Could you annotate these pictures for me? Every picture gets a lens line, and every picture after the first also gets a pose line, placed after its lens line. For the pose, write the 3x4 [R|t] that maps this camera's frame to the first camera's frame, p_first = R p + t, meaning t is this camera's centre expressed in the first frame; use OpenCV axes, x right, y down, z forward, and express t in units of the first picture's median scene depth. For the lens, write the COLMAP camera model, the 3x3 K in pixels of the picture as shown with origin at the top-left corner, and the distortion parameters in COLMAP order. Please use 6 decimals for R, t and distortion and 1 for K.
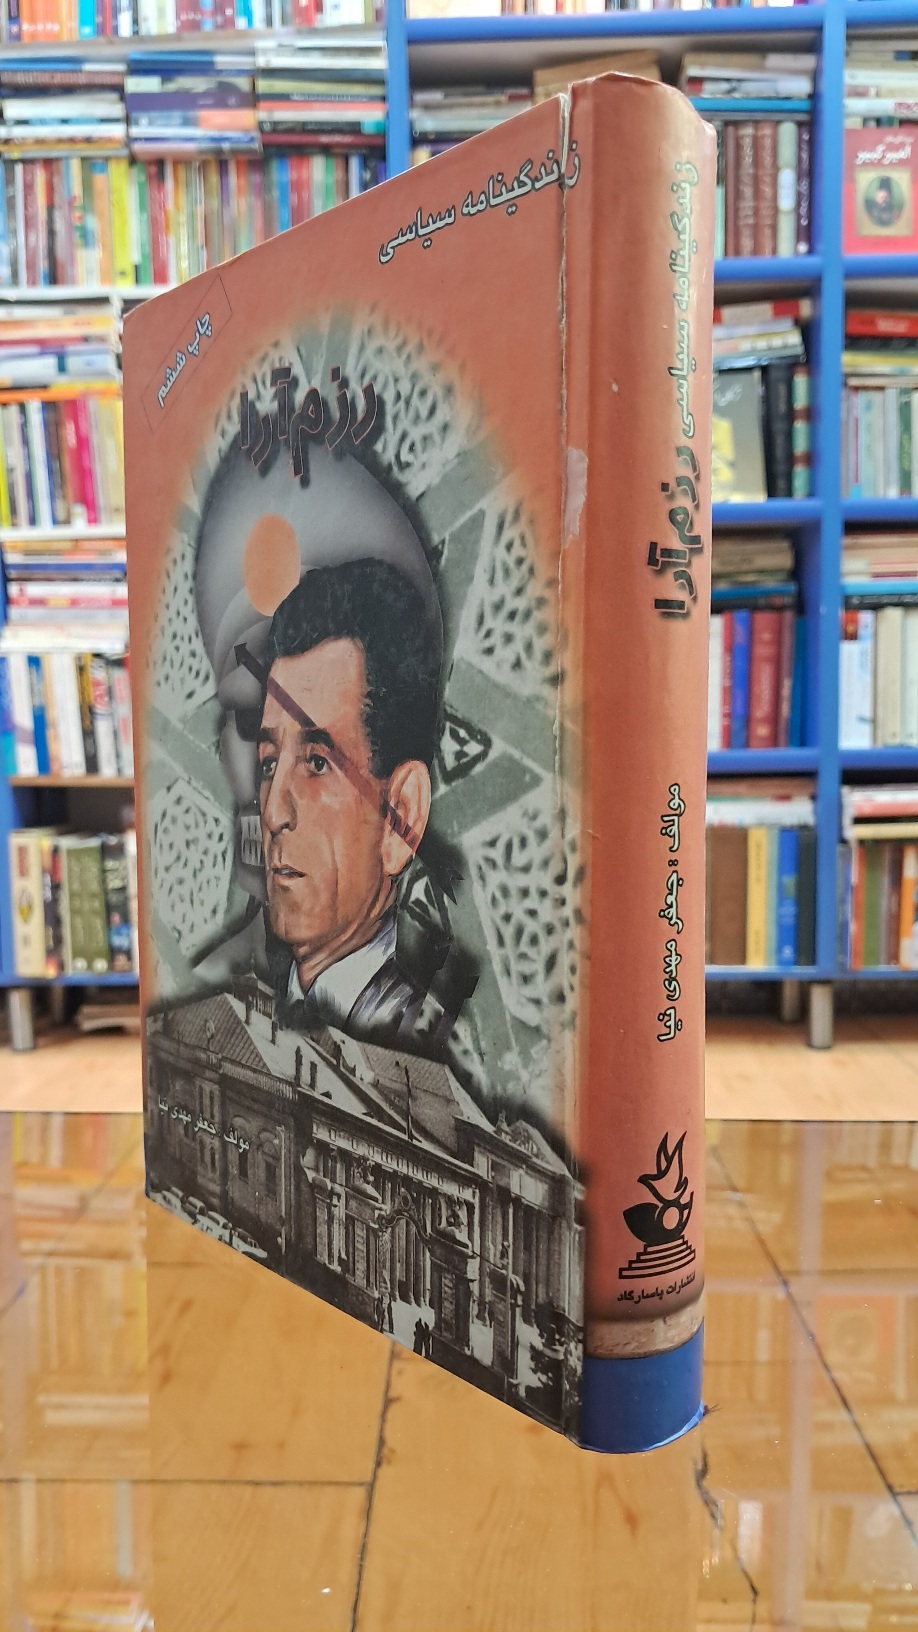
lens RADIAL K [[1243.0, 0, 449.2], [0, 1243.0, 827.9], [0, 0, 1]] dist [-0.010195, -0.026582]
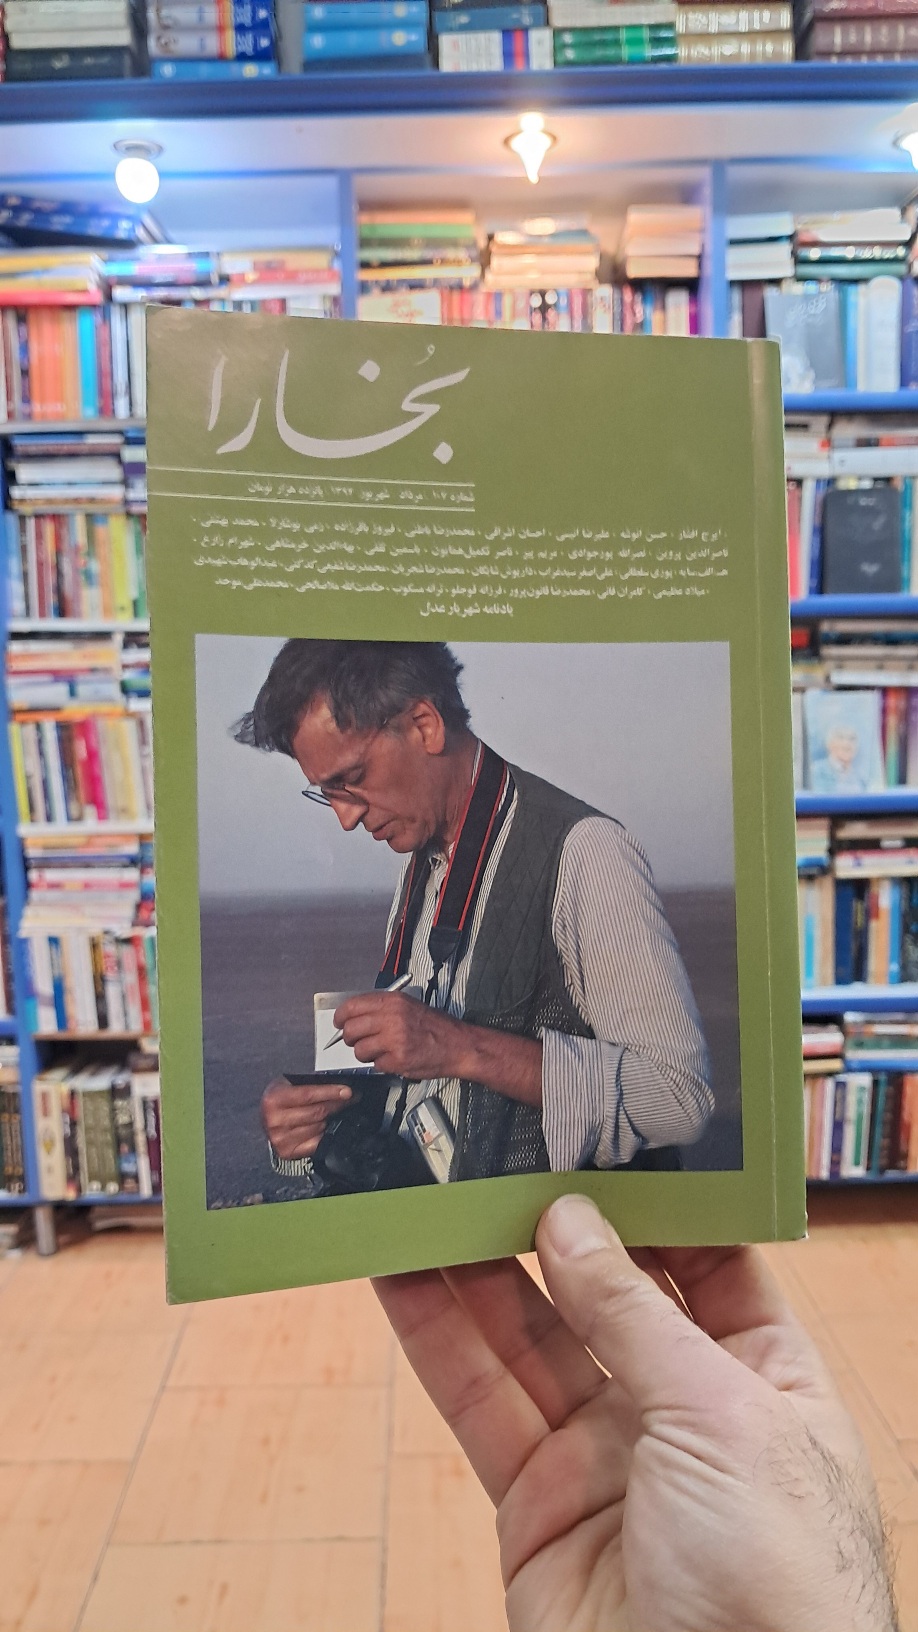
lens RADIAL K [[1243.0, 0, 449.2], [0, 1243.0, 827.9], [0, 0, 1]] dist [-0.010195, -0.026582]
pose [[0.998935, -0.013637, 0.044090, -0.009290], [0.012877, 0.999765, 0.017466, -0.260614], [-0.044317, -0.016879, 0.998875, -0.195593]]
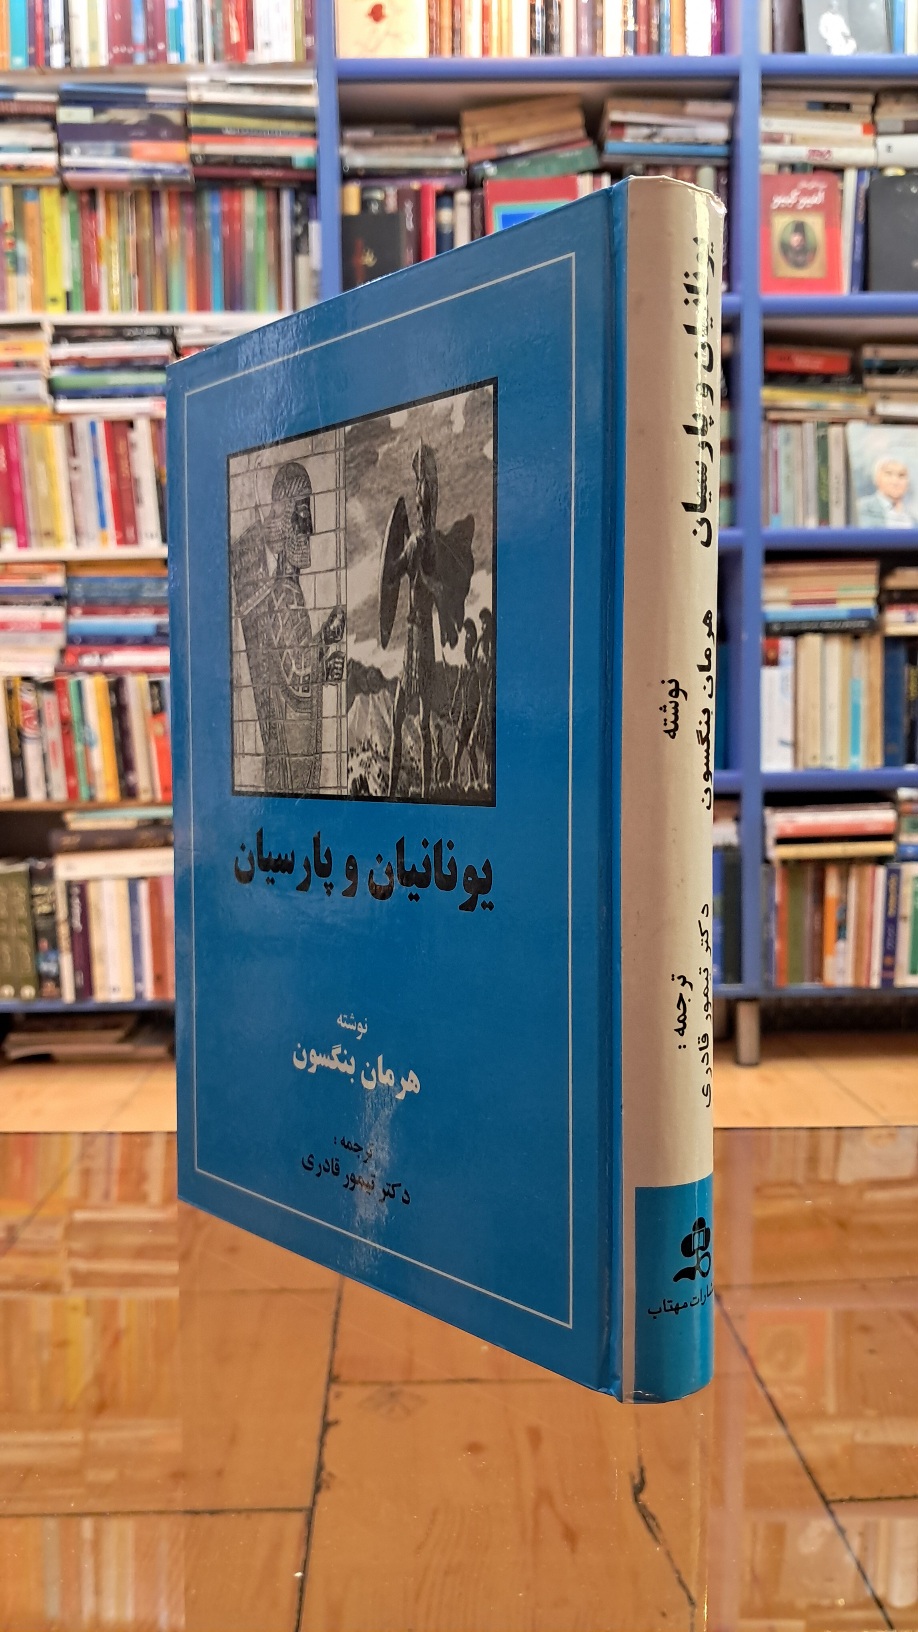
lens RADIAL K [[1244.8, 0, 445.8], [0, 1244.8, 810.0], [0, 0, 1]] dist [0.006714, -0.045510]
pose [[0.998449, -0.003772, 0.055551, -0.003845], [0.005617, 0.999436, -0.033094, 0.000889], [-0.055395, 0.033354, 0.997907, -0.010855]]
